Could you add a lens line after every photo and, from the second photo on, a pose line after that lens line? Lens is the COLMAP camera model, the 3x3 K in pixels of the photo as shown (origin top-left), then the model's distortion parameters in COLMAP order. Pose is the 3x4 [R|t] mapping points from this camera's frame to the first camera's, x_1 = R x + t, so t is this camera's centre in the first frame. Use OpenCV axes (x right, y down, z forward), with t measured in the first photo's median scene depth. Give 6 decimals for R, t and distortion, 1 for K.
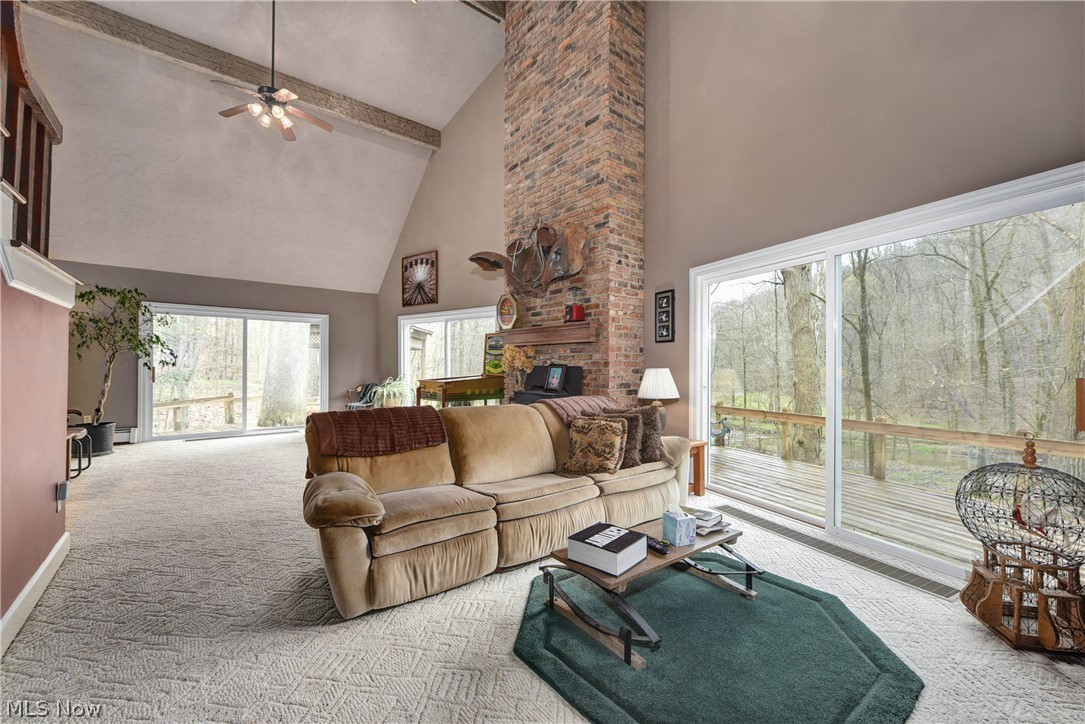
lens RADIAL K [[434.0, 0, 537.5], [0, 434.0, 363.3], [0, 0, 1]] dist [-0.007122, 0.000110]
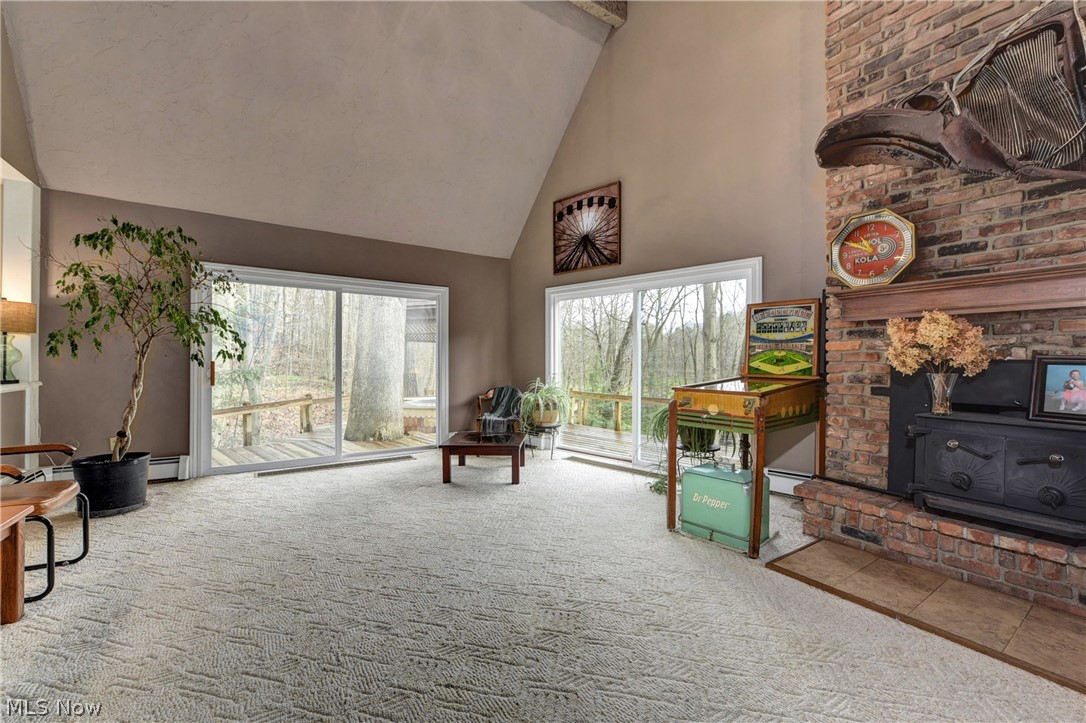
lens RADIAL K [[432.2, 0, 538.6], [0, 432.2, 363.2], [0, 0, 1]] dist [-0.008387, -0.000080]
pose [[0.994741, 0.001810, -0.102410, -0.345785], [-0.000829, 0.999953, 0.009614, 0.004475], [0.102423, -0.009478, 0.994696, 0.420162]]
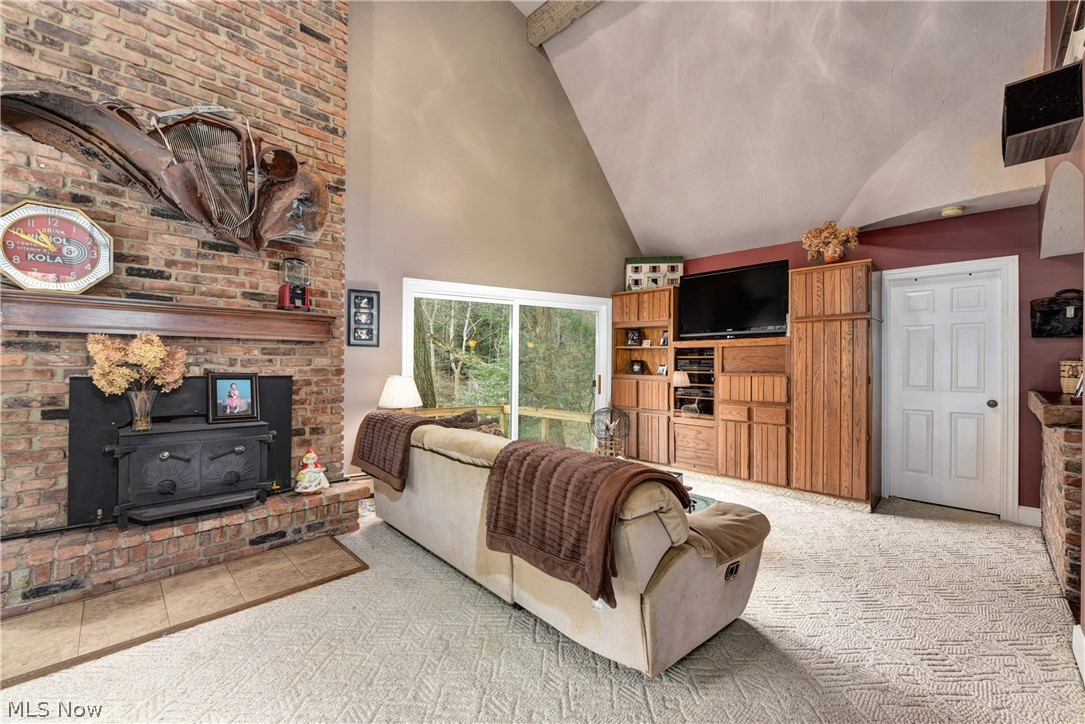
lens RADIAL K [[432.0, 0, 548.8], [0, 432.0, 364.7], [0, 0, 1]] dist [-0.008313, -0.000264]
pose [[-0.104618, -0.006090, 0.994494, -0.461468], [-0.011100, 0.999926, 0.004956, -0.013412], [-0.994451, -0.010521, -0.104678, 0.502304]]
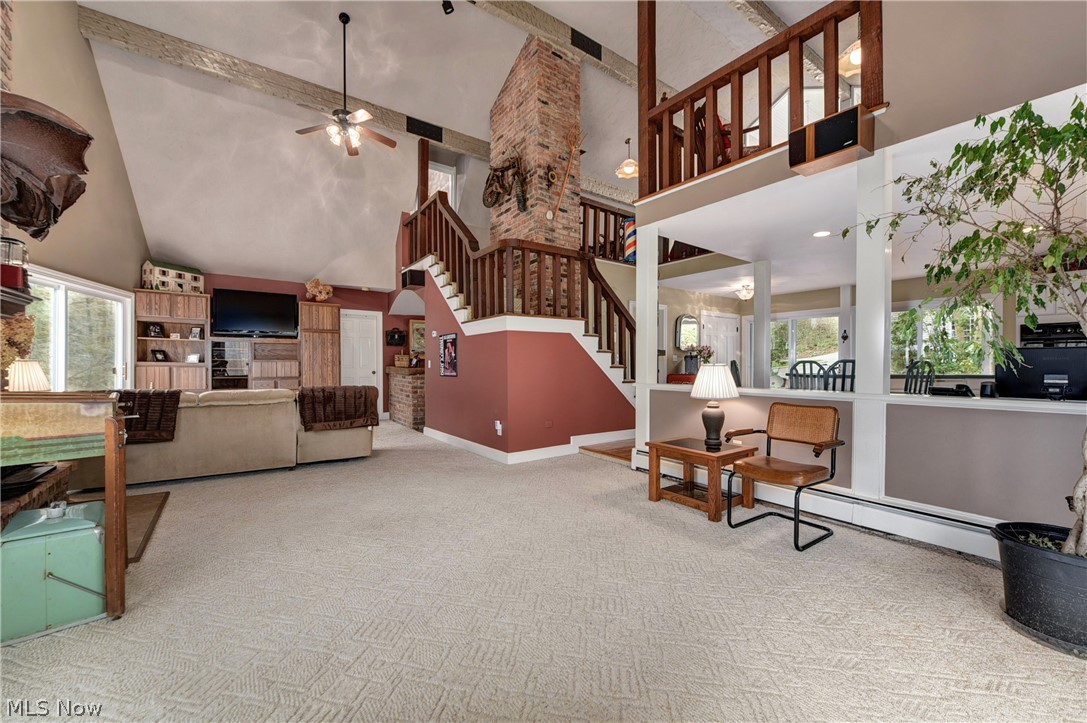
lens RADIAL K [[432.8, 0, 549.8], [0, 432.8, 364.2], [0, 0, 1]] dist [-0.008313, -0.000264]
pose [[-0.998593, -0.009376, 0.052195, -0.582405], [-0.009551, 0.999950, -0.003108, 0.007807], [-0.052163, -0.003602, -0.998632, 1.187504]]
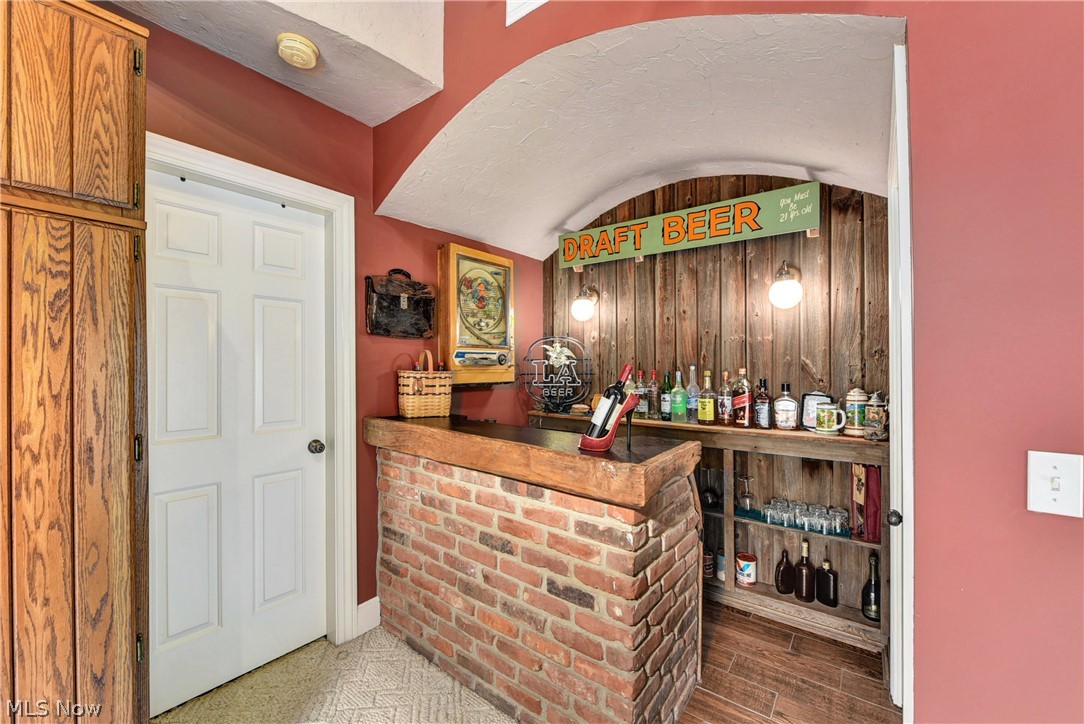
lens RADIAL K [[433.6, 0, 537.0], [0, 433.6, 363.3], [0, 0, 1]] dist [-0.007122, 0.000110]
pose [[-0.973927, -0.008095, -0.226716, -0.045418], [-0.006589, 0.999951, -0.007397, -0.026596], [0.226765, -0.005710, -0.973933, 0.211335]]
